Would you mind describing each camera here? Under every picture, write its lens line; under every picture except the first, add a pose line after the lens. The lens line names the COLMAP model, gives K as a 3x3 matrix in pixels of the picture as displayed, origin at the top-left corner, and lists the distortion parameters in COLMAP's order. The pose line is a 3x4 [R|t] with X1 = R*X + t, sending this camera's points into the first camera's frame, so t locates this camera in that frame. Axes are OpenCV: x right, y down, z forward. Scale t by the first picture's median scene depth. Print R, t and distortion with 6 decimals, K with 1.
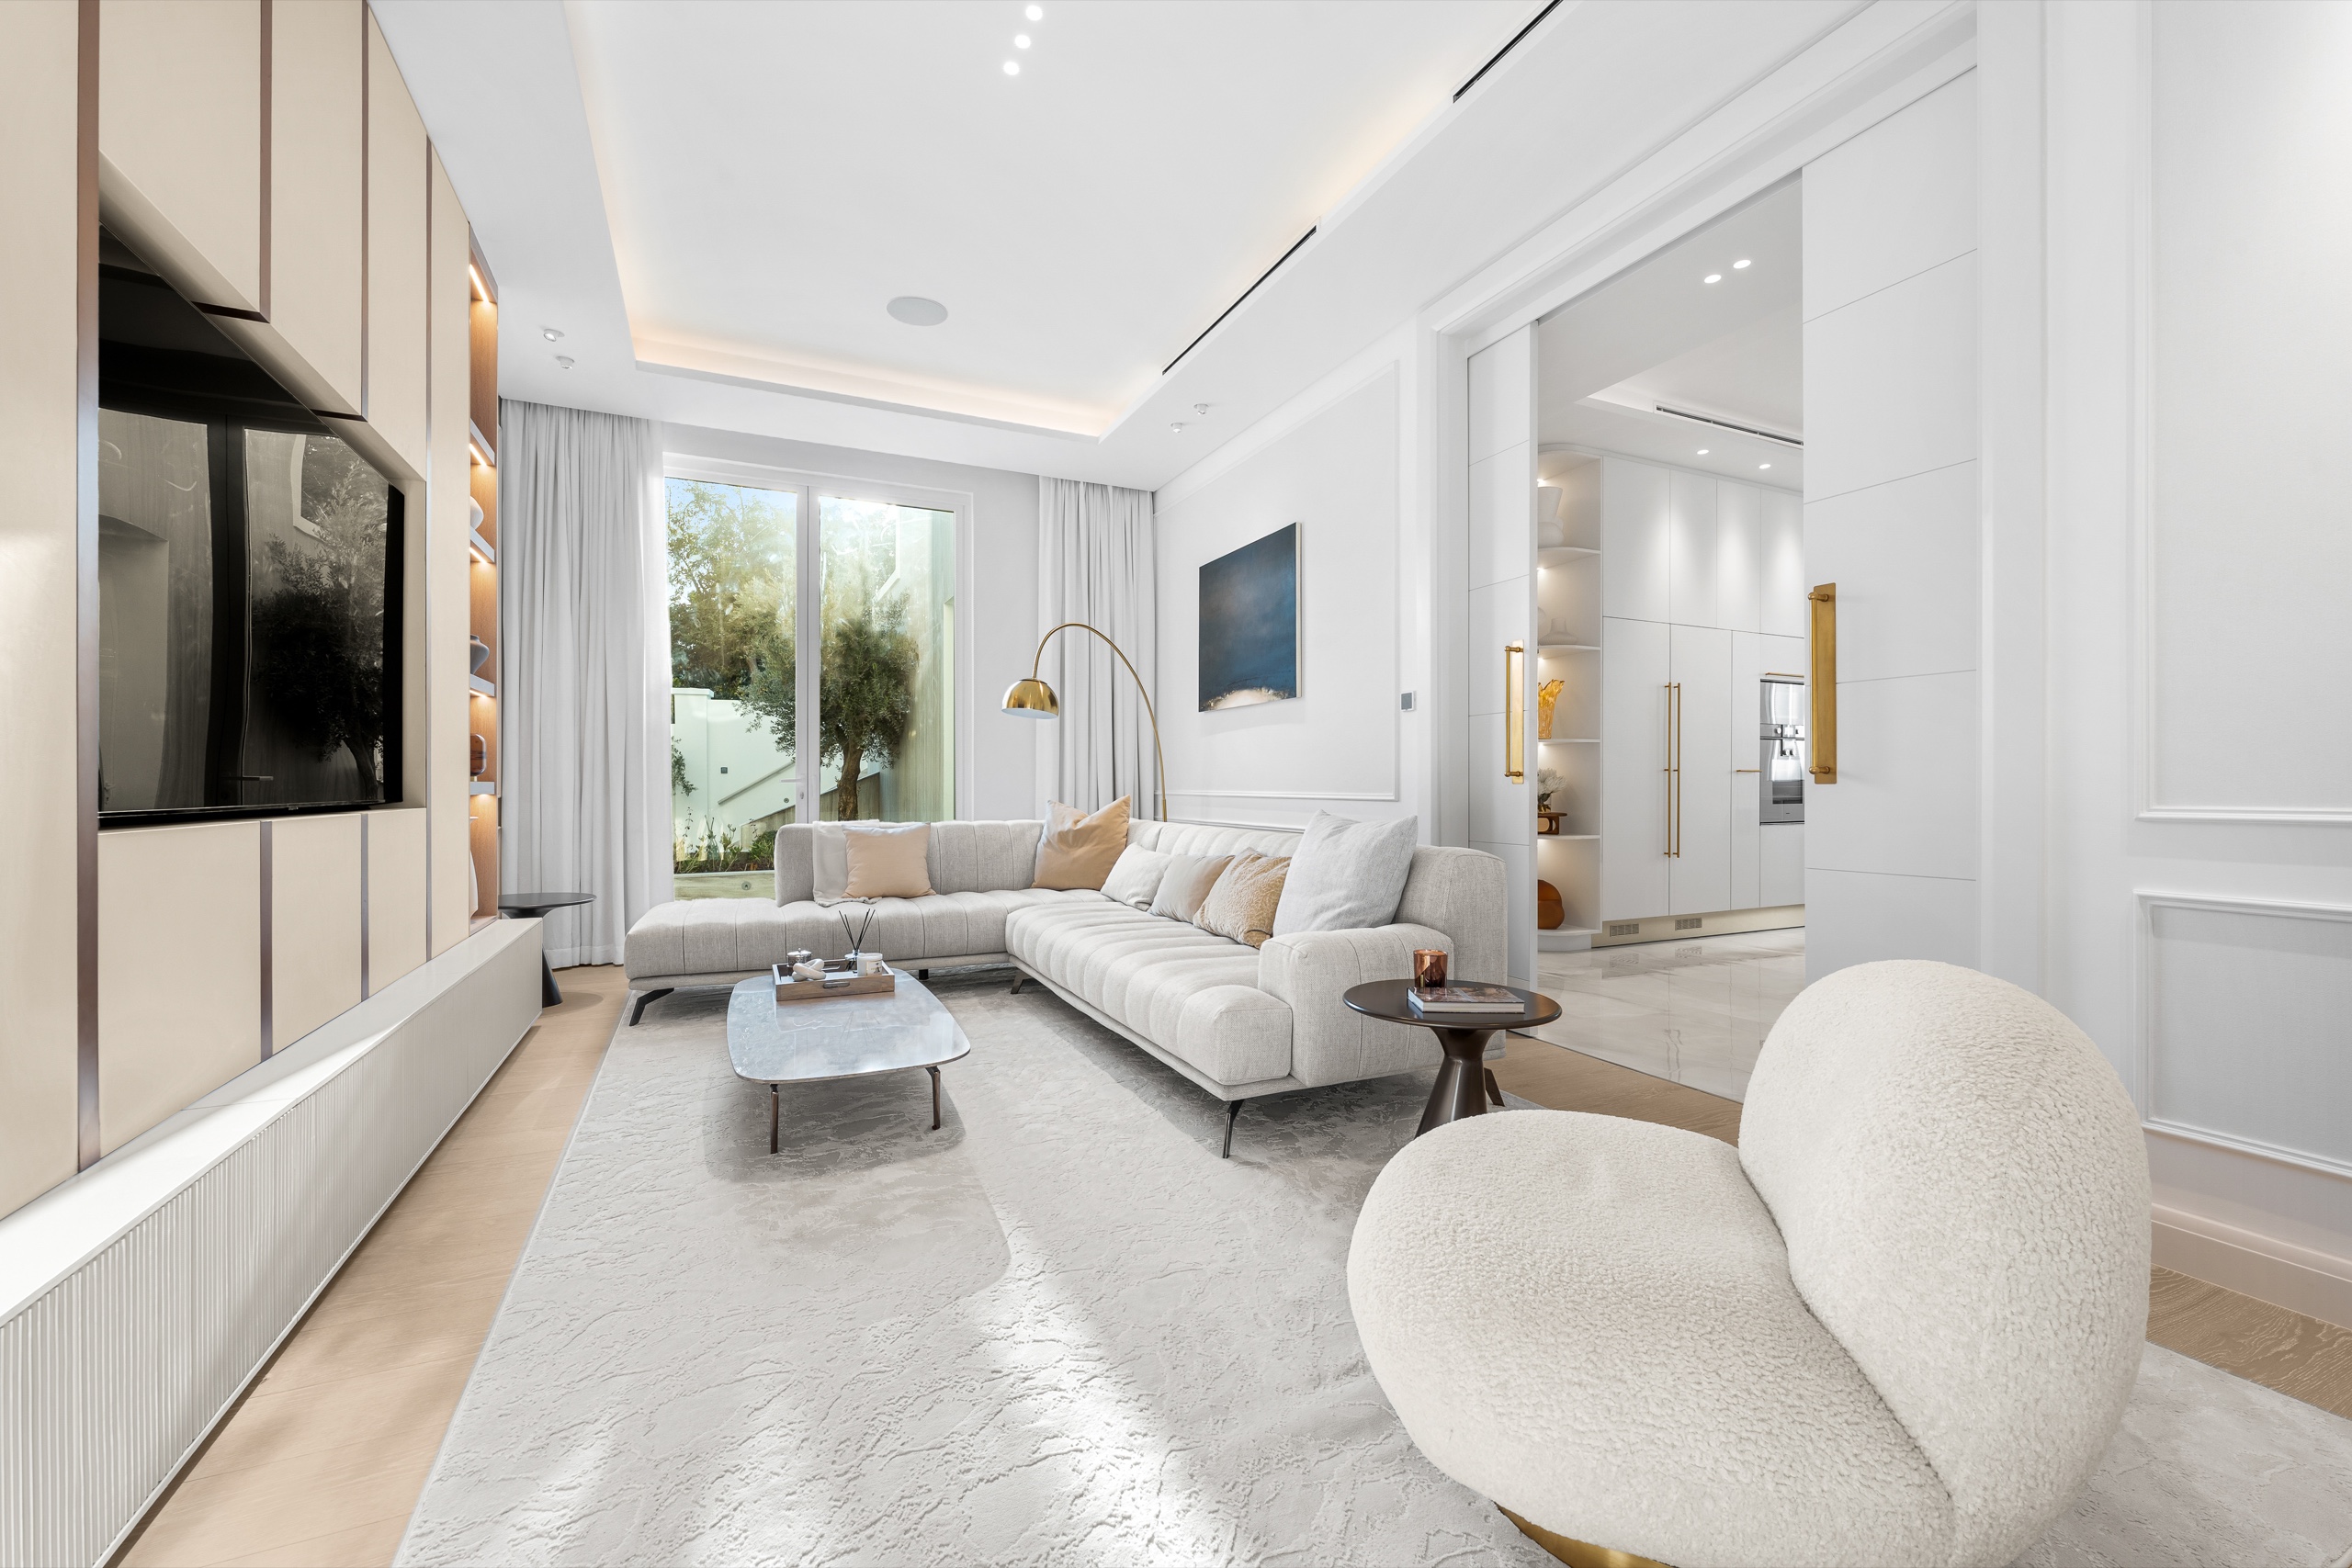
lens RADIAL K [[961.3, 0, 1168.2], [0, 961.3, 783.6], [0, 0, 1]] dist [-0.002339, 0.000273]
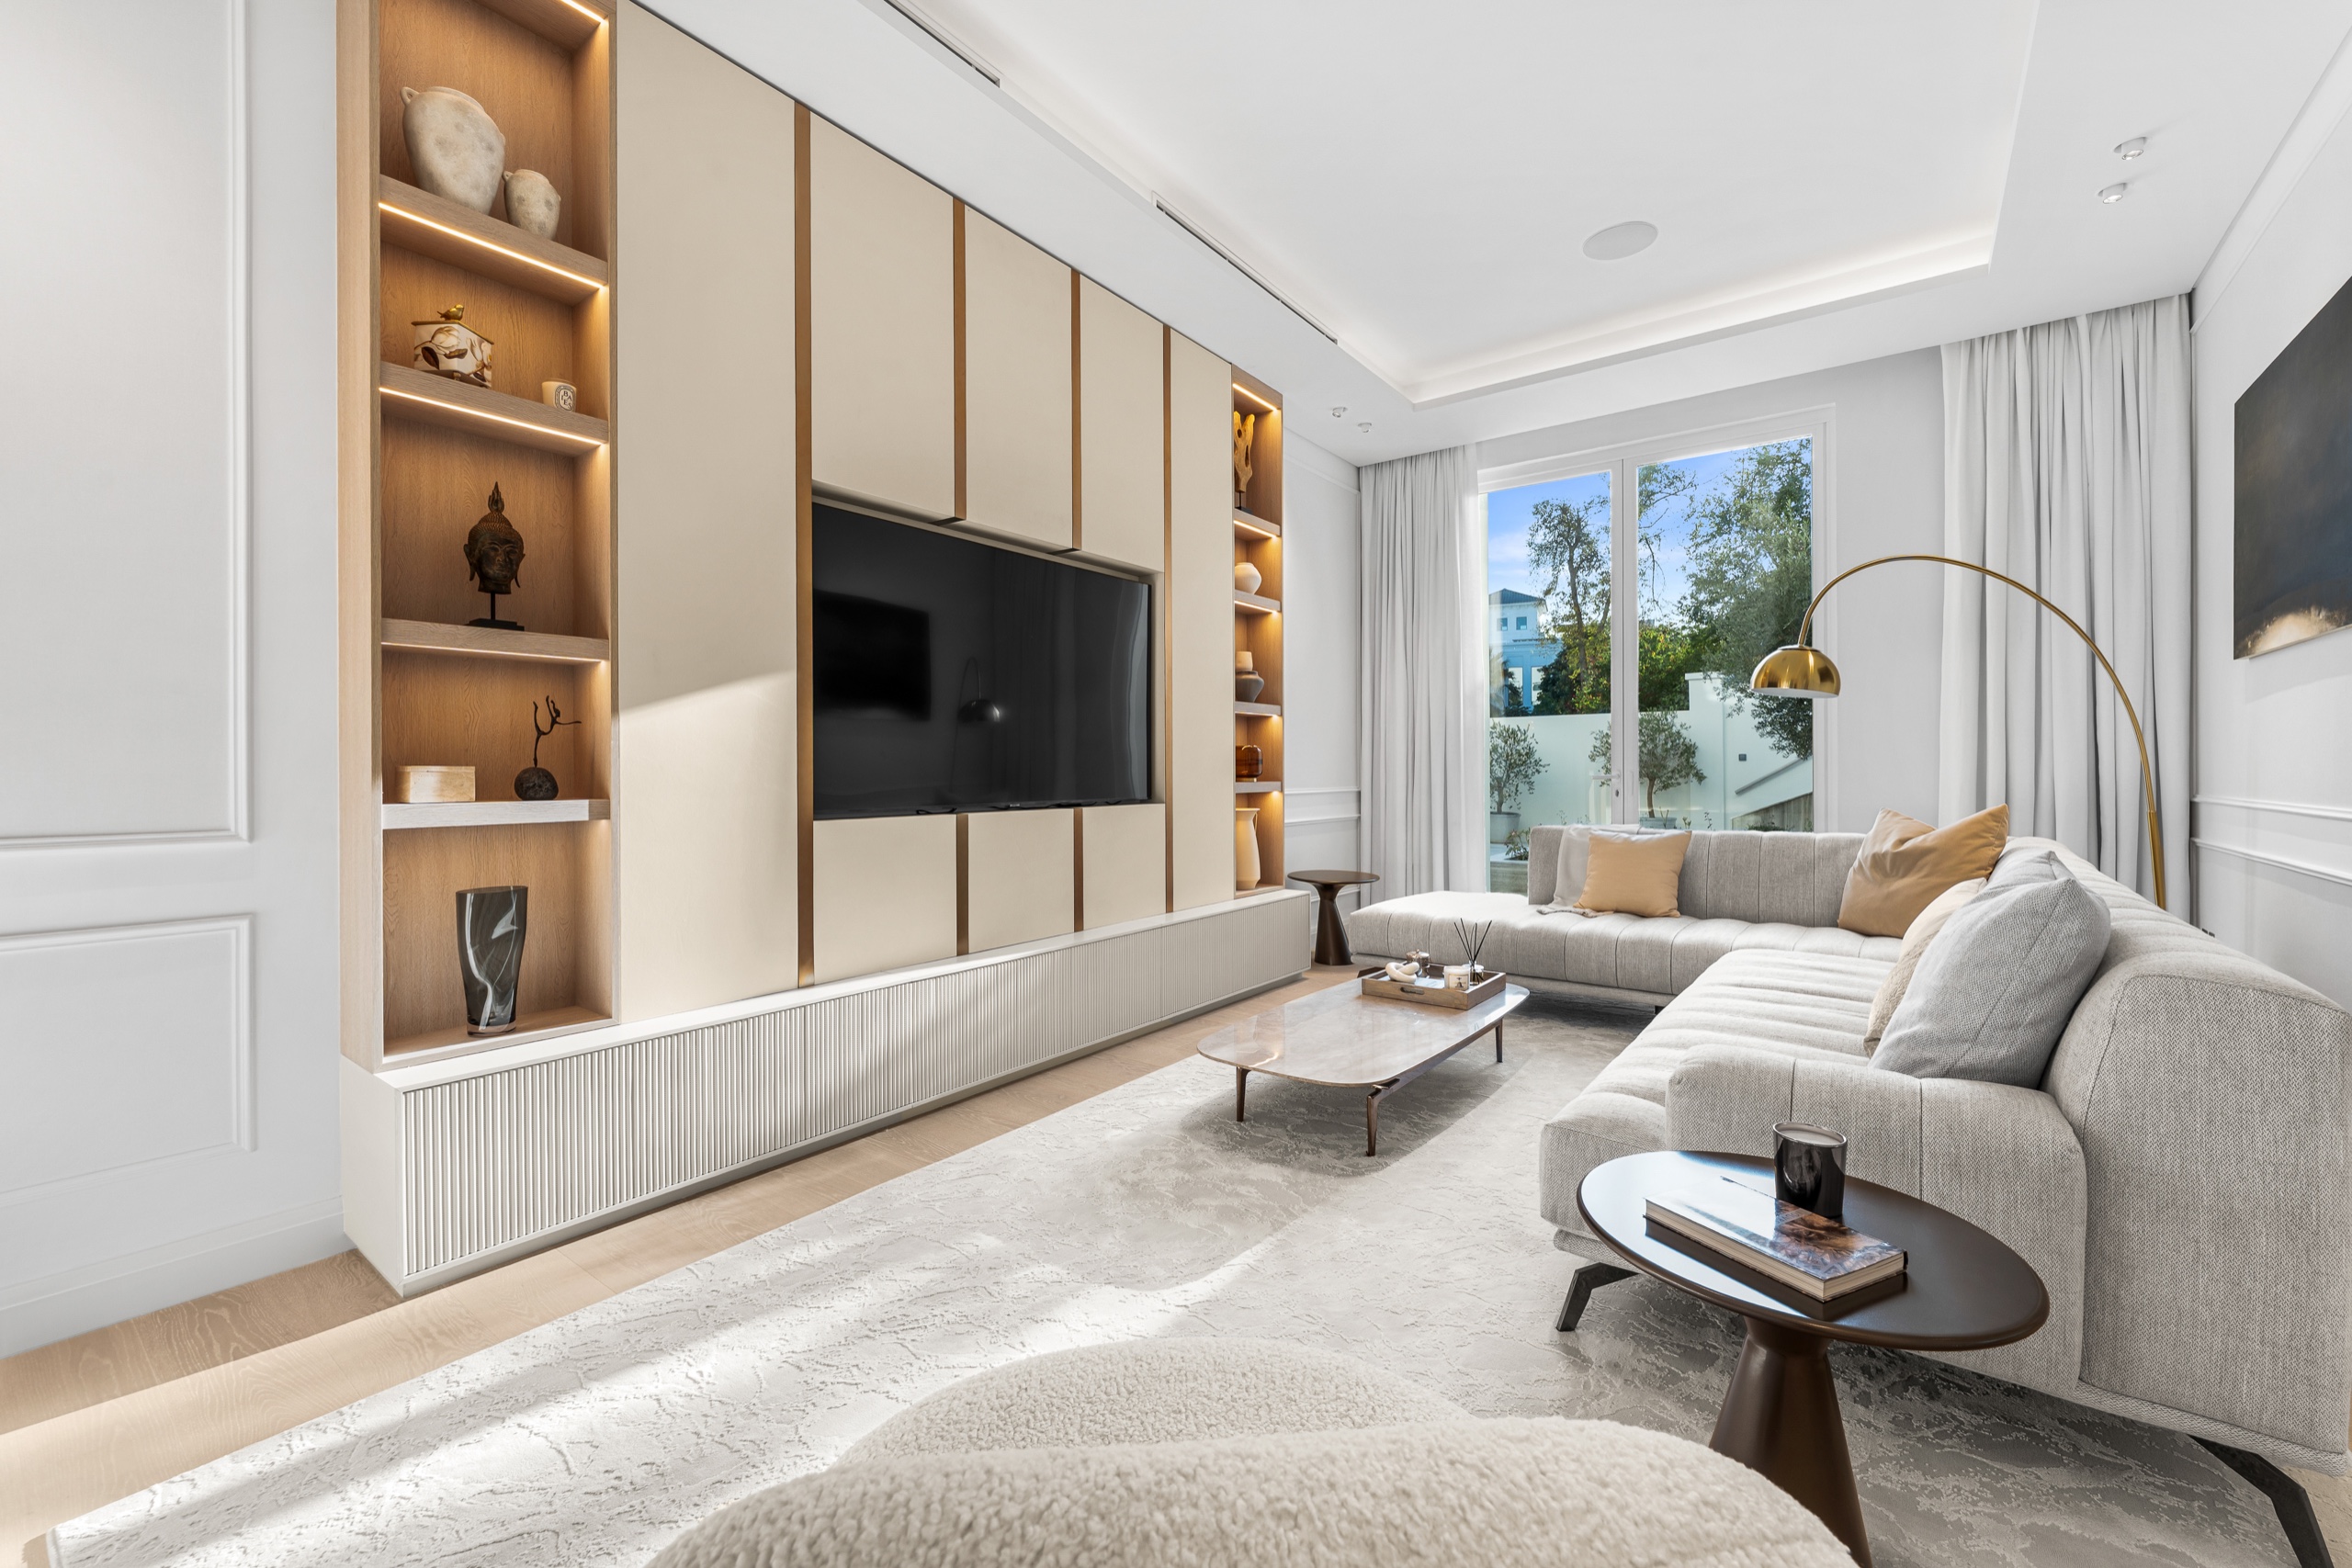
lens RADIAL K [[961.3, 0, 1160.5], [0, 961.3, 768.0], [0, 0, 1]] dist [-0.002339, 0.000273]
pose [[0.459766, -0.002619, -0.888036, 0.386717], [0.004899, 0.999988, -0.000413, -0.021486], [0.888027, -0.004161, 0.459773, 0.280737]]
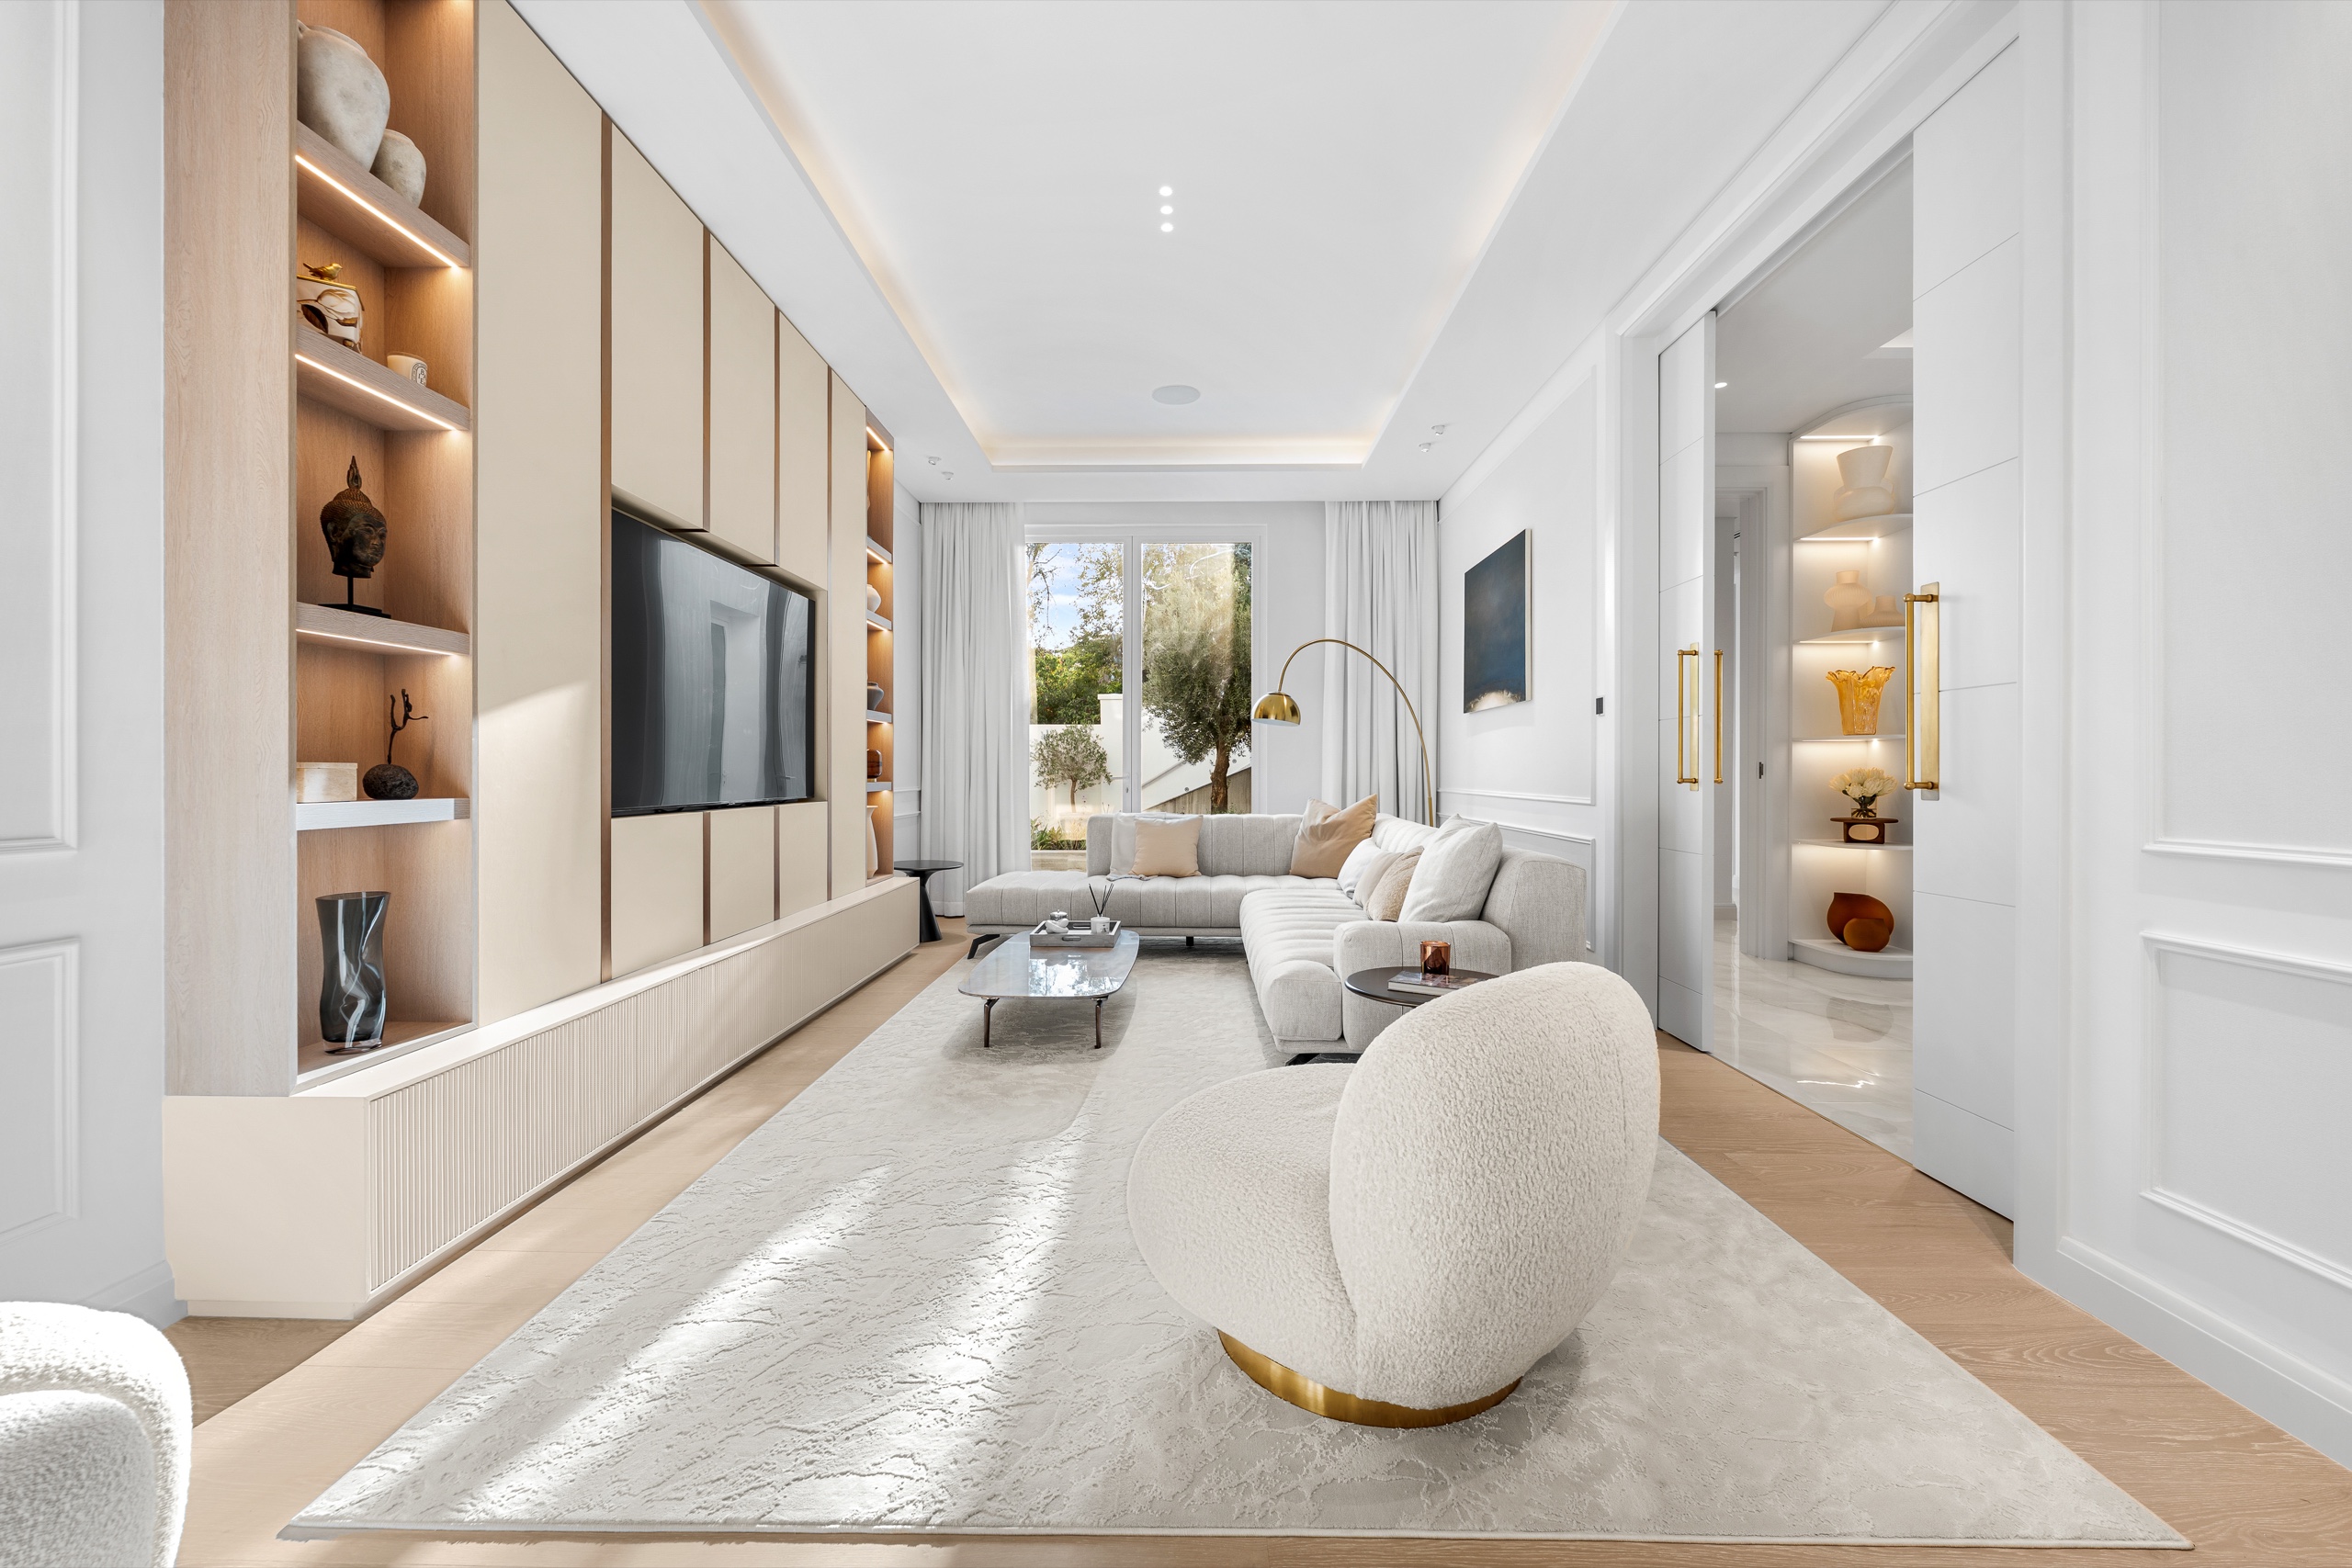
lens RADIAL K [[961.3, 0, 1158.4], [0, 961.3, 772.5], [0, 0, 1]] dist [-0.002339, 0.000273]
pose [[0.892180, 0.001563, -0.451678, 0.327636], [-0.000496, 0.999997, 0.002481, -0.020889], [0.451680, -0.001989, 0.892178, -0.115473]]
